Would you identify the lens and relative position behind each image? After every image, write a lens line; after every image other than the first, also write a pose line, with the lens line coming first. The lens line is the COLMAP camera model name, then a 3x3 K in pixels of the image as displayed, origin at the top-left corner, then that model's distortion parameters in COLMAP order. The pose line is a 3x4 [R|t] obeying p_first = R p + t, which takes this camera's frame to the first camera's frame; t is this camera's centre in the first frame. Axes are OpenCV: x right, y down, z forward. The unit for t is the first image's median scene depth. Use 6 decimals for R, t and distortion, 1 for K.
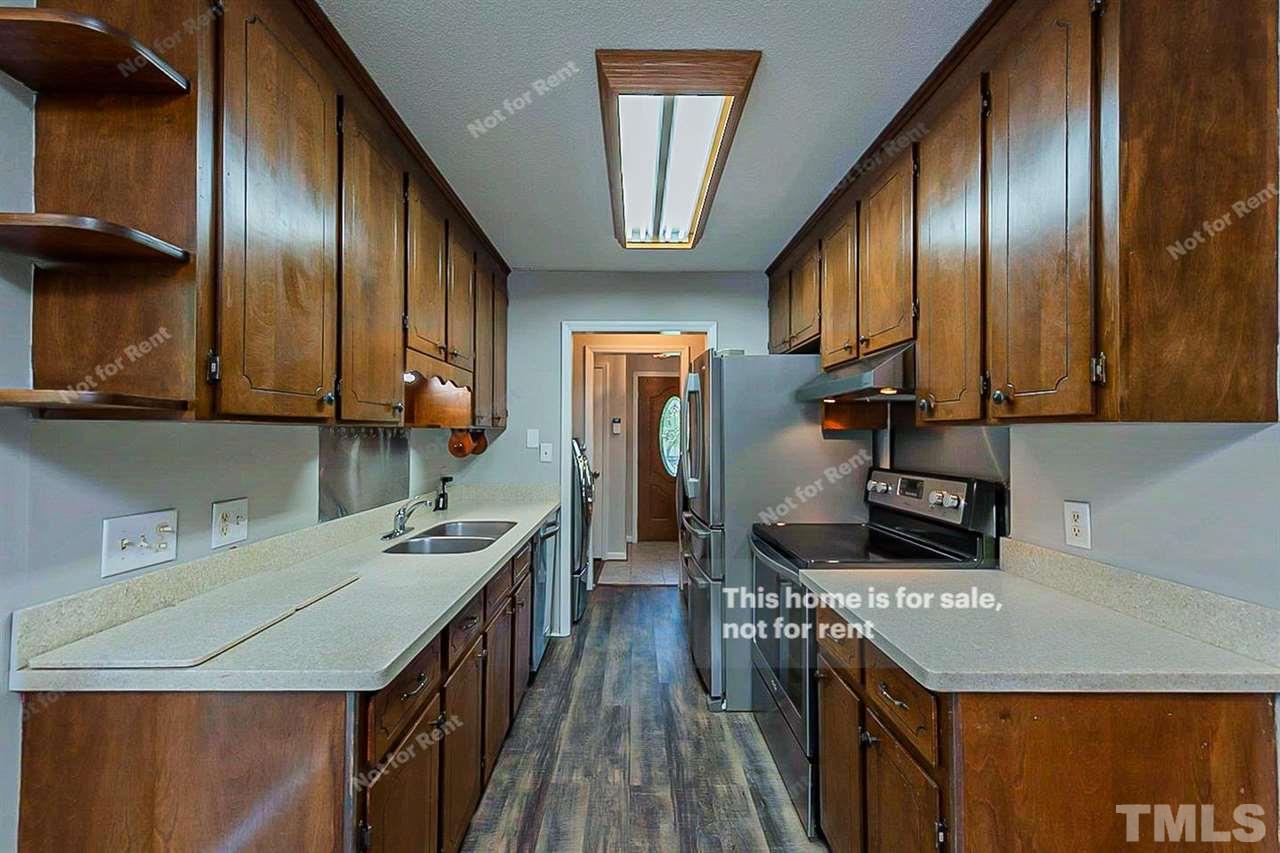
lens RADIAL K [[508.3, 0, 636.6], [0, 508.3, 428.6], [0, 0, 1]] dist [0.007121, -0.000761]
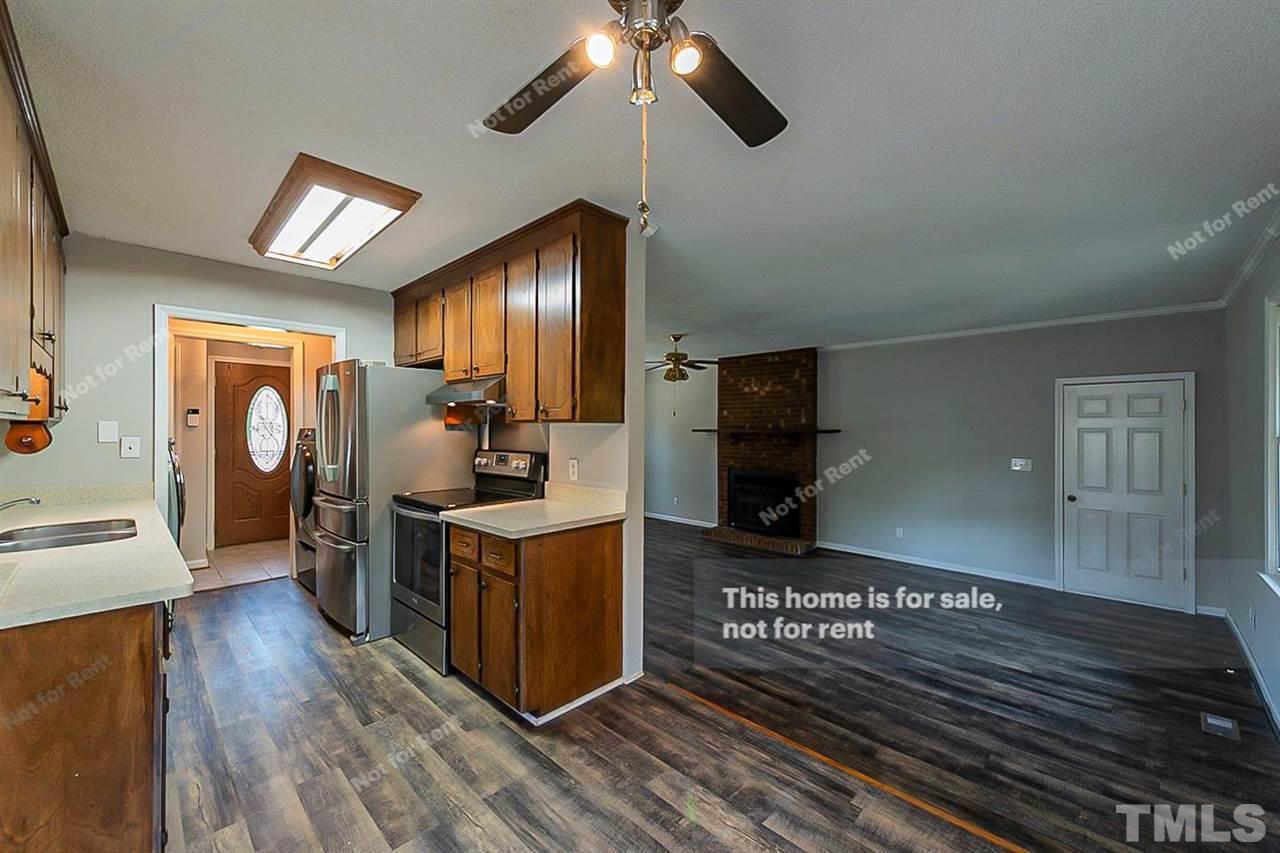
lens RADIAL K [[508.3, 0, 639.6], [0, 508.3, 426.8], [0, 0, 1]] dist [0.007121, -0.000761]
pose [[0.716137, -0.000062, 0.697959, -0.305145], [-0.008594, 0.999923, 0.008907, -0.009860], [-0.697906, -0.012377, 0.716082, -0.513537]]
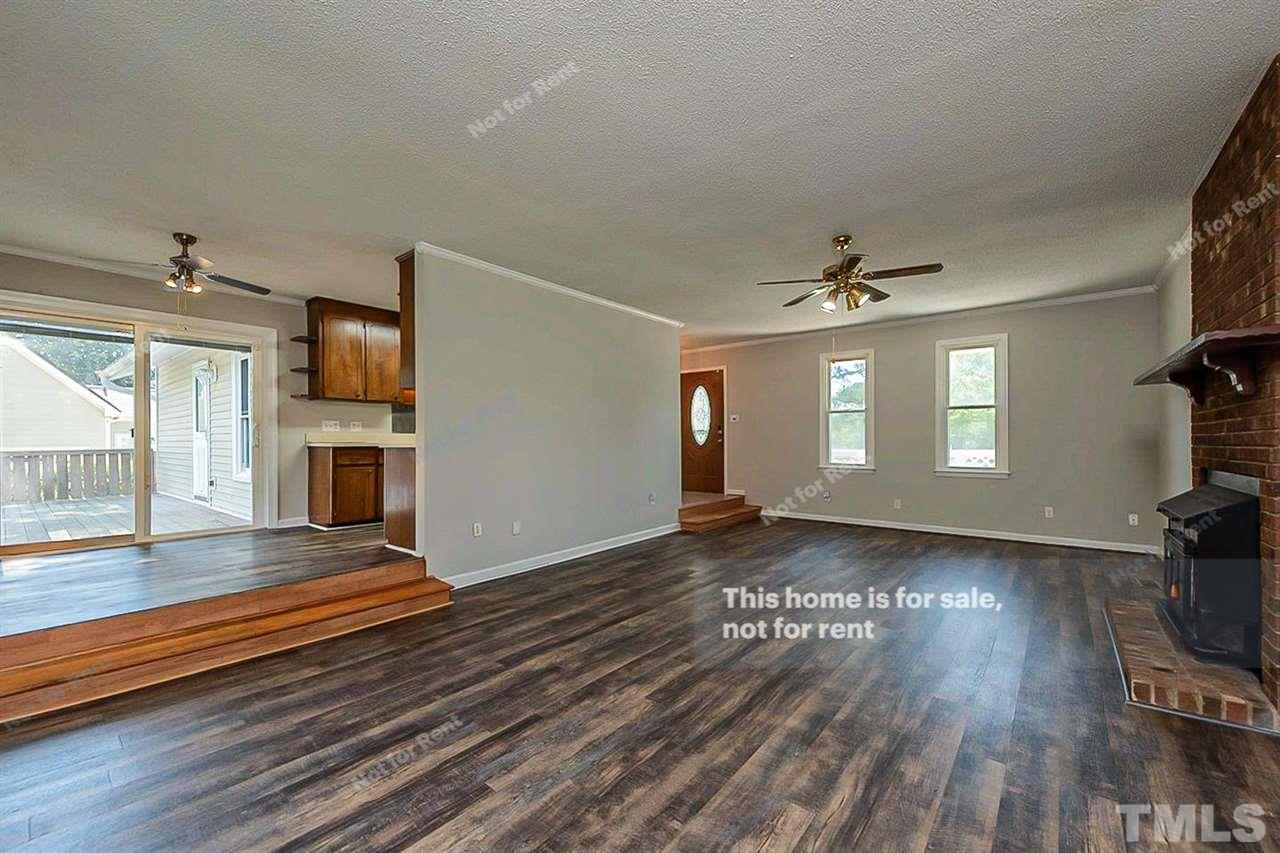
lens RADIAL K [[508.3, 0, 640.0], [0, 508.3, 435.0], [0, 0, 1]] dist [0.007121, -0.000761]
pose [[0.762447, -0.010045, -0.646973, 2.826194], [0.016167, 0.999863, 0.003529, 0.218244], [0.646849, -0.013150, 0.762505, -0.502997]]
